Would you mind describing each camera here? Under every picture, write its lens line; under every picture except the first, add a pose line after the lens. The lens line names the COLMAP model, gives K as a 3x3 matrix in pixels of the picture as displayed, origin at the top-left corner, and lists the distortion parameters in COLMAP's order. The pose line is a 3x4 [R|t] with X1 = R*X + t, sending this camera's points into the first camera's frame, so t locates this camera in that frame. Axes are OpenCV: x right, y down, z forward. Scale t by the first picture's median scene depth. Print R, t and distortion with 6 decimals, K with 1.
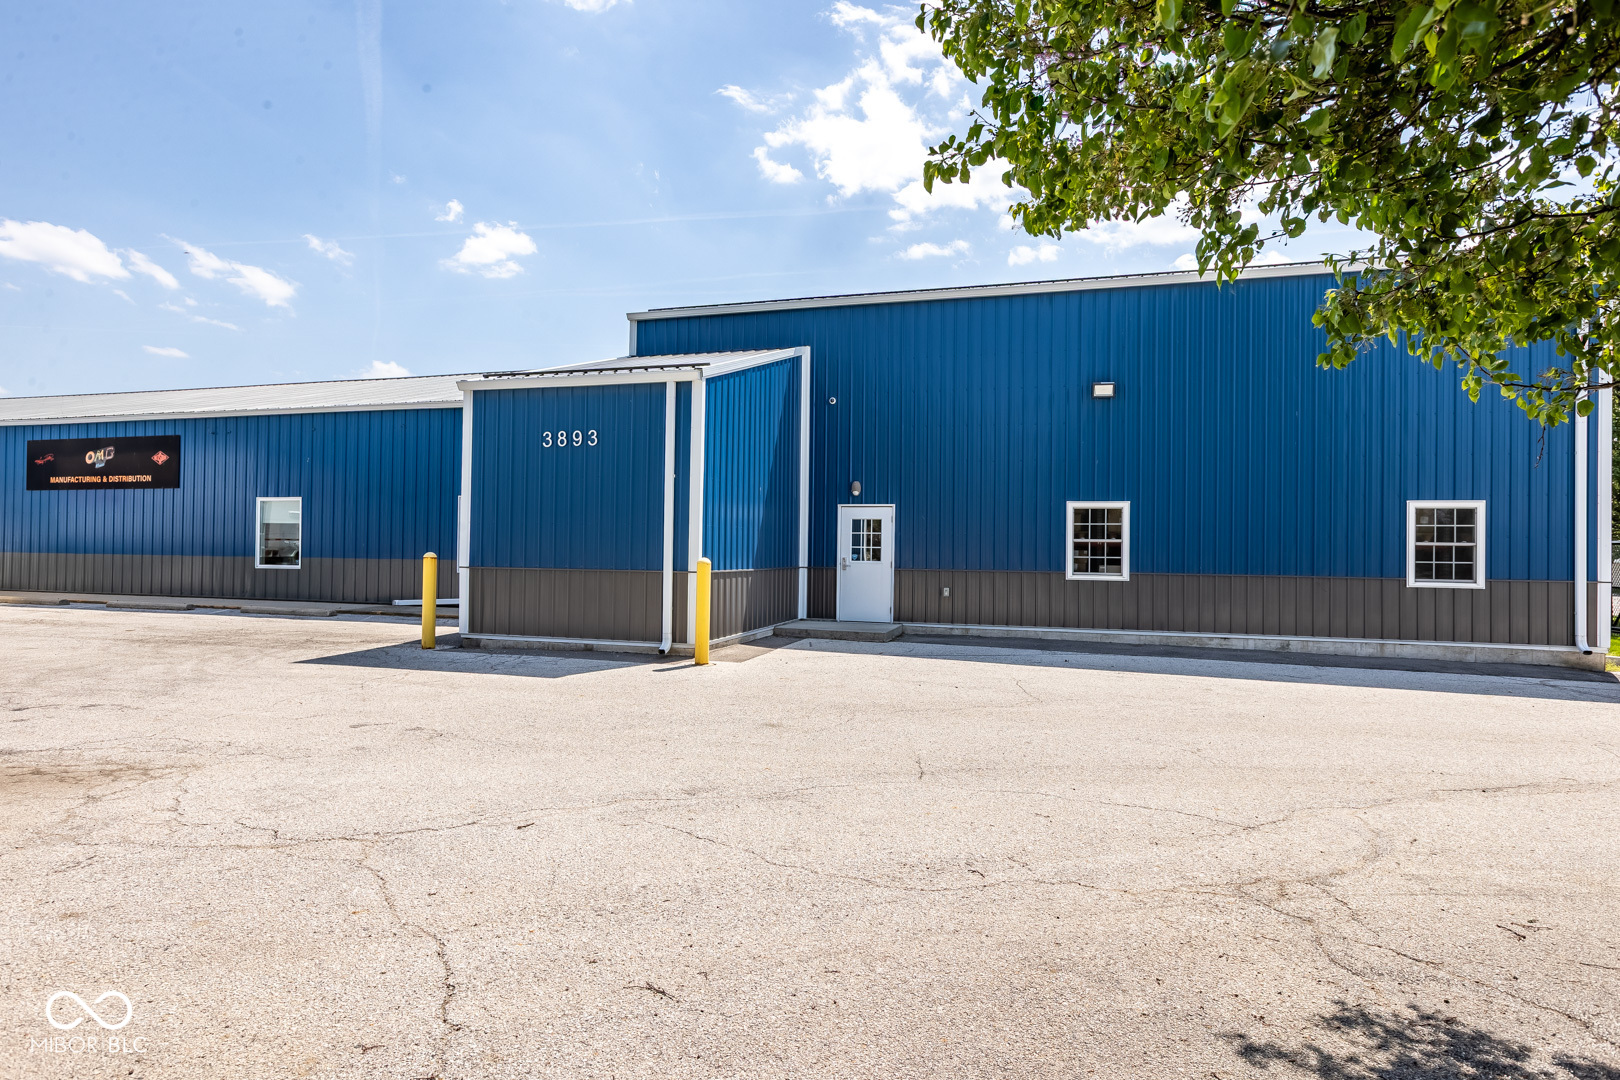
lens RADIAL K [[866.1, 0, 879.2], [0, 866.1, 516.2], [0, 0, 1]] dist [0.016675, 0.009606]
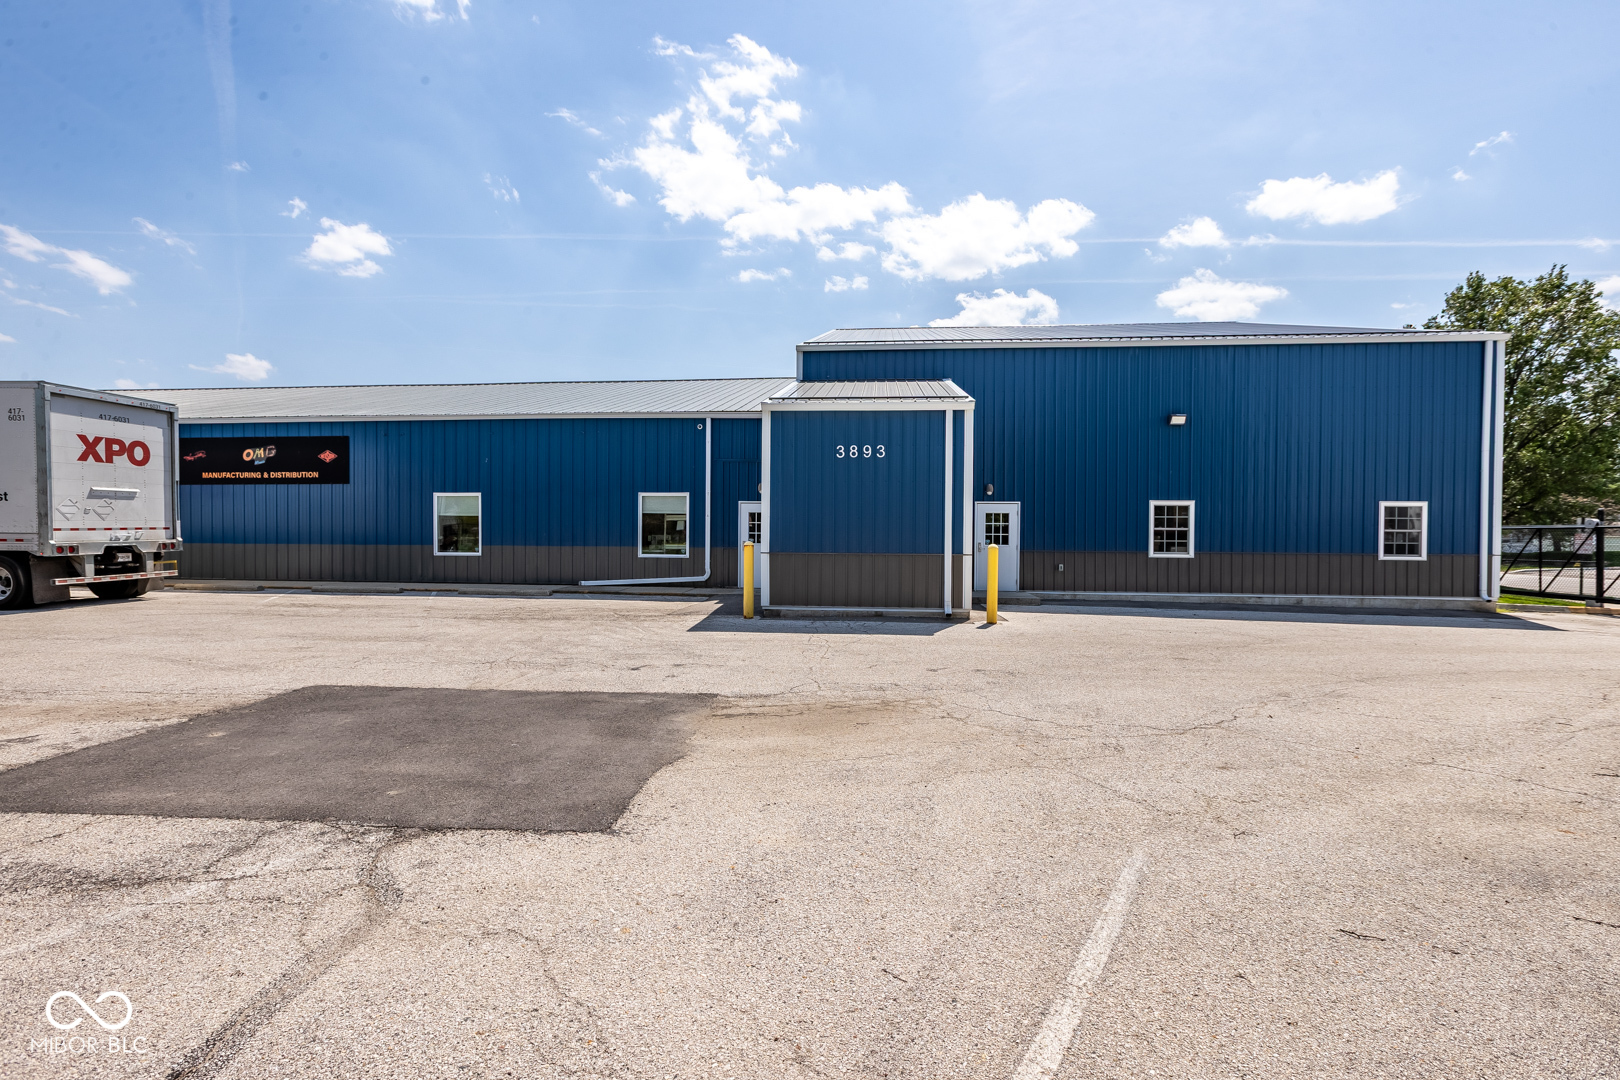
lens RADIAL K [[742.3, 0, 808.2], [0, 742.3, 557.5], [0, 0, 1]] dist [0.023620, -0.005675]
pose [[0.982821, -0.011118, 0.184224, -0.418288], [-0.001744, 0.997580, 0.069507, -0.006357], [-0.184551, -0.068634, 0.980423, -0.044129]]
